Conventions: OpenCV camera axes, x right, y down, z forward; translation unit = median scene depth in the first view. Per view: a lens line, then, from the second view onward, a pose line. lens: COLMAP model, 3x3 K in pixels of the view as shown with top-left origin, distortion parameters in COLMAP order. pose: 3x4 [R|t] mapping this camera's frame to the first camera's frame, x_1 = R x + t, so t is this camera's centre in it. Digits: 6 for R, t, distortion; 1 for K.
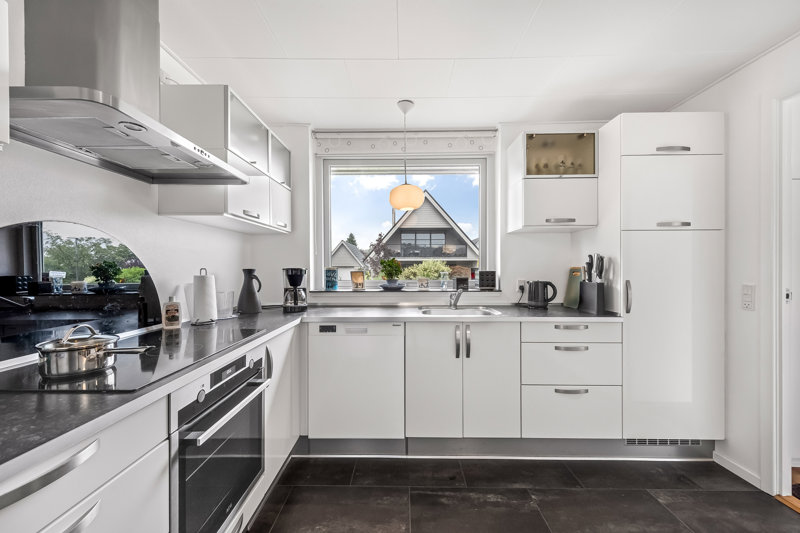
lens RADIAL K [[325.0, 0, 396.6], [0, 325.0, 266.6], [0, 0, 1]] dist [0.004098, -0.001815]
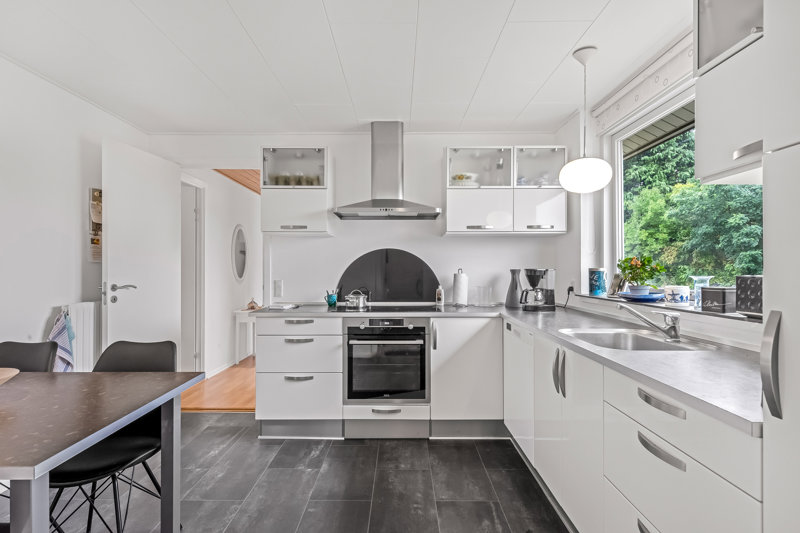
lens RADIAL K [[408.0, 0, 398.4], [0, 408.0, 269.3], [0, 0, 1]] dist [0.002386, 0.000129]
pose [[-0.008497, 0.000459, -0.999964, 1.077972], [-0.003315, 0.999994, 0.000488, 0.007553], [0.999958, 0.003319, -0.008495, 0.636439]]
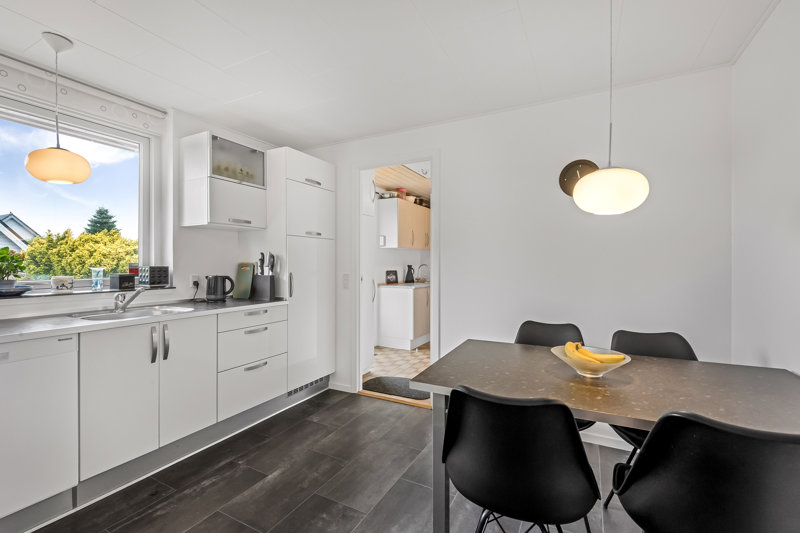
lens RADIAL K [[354.8, 0, 398.3], [0, 354.8, 263.7], [0, 0, 1]] dist [0.001704, -0.000986]
pose [[0.449274, 0.002108, 0.893392, -0.381398], [-0.008345, 0.999963, 0.001837, -0.001578], [-0.893355, -0.008280, 0.449275, -0.049493]]
